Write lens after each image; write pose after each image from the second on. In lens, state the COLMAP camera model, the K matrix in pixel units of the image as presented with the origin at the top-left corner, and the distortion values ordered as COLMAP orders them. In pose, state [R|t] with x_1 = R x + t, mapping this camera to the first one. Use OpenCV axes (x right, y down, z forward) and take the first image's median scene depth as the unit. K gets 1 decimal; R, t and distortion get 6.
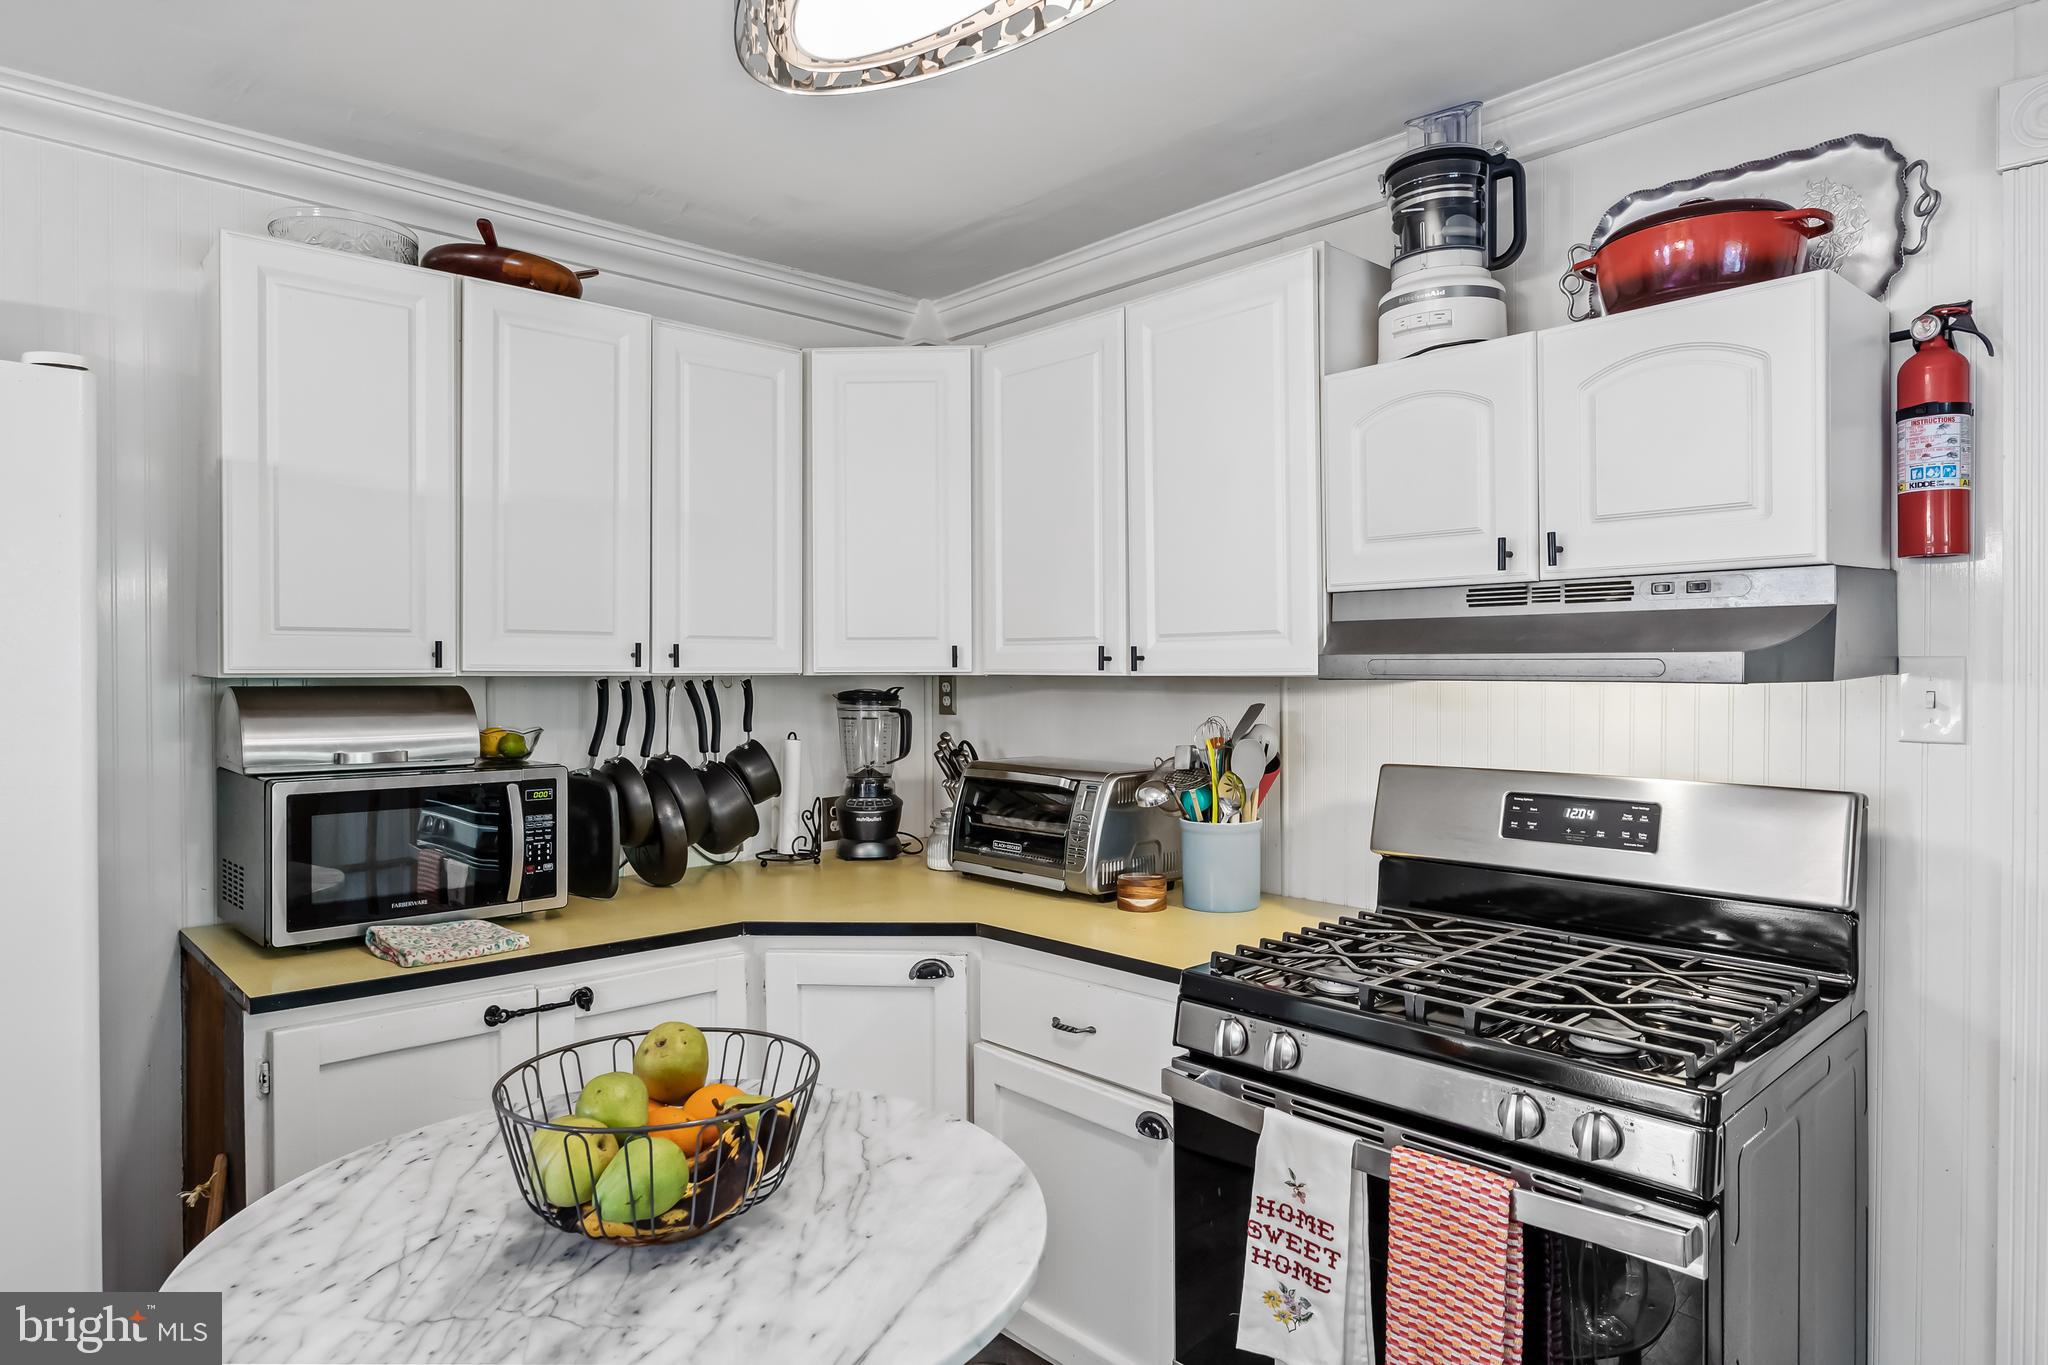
lens RADIAL K [[1201.7, 0, 1023.0], [0, 1201.7, 683.6], [0, 0, 1]] dist [-0.005098, -0.001287]
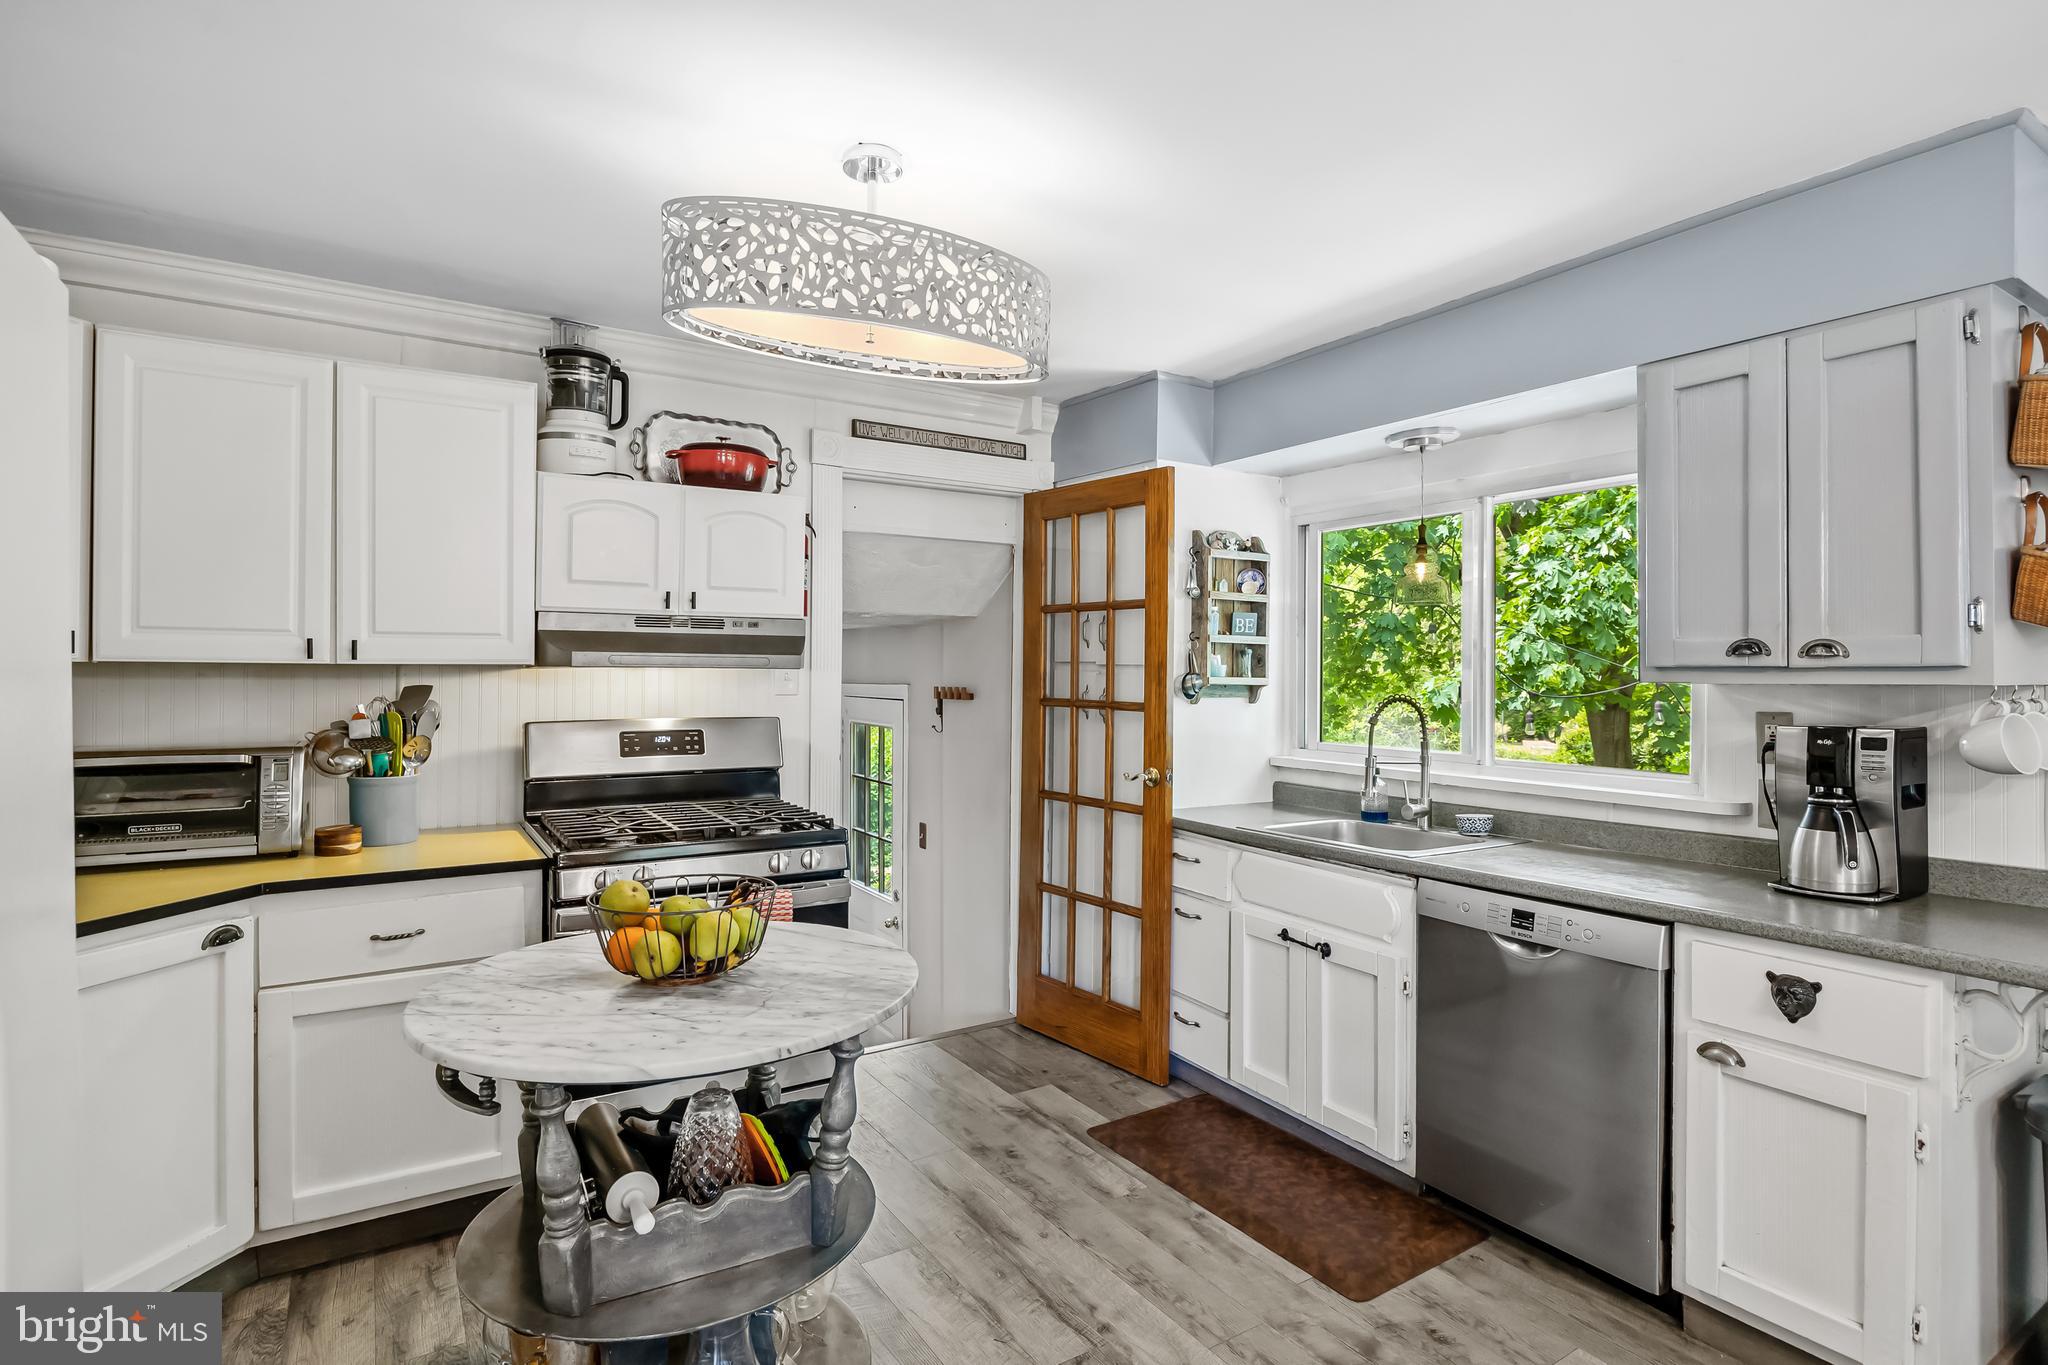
lens RADIAL K [[1040.7, 0, 1023.9], [0, 1040.7, 671.7], [0, 0, 1]] dist [0.002333, 0.000060]
pose [[0.177580, 0.000482, 0.984106, -1.072451], [0.003867, 0.999992, -0.001188, 0.007582], [-0.984099, 0.004016, 0.177577, 0.162405]]
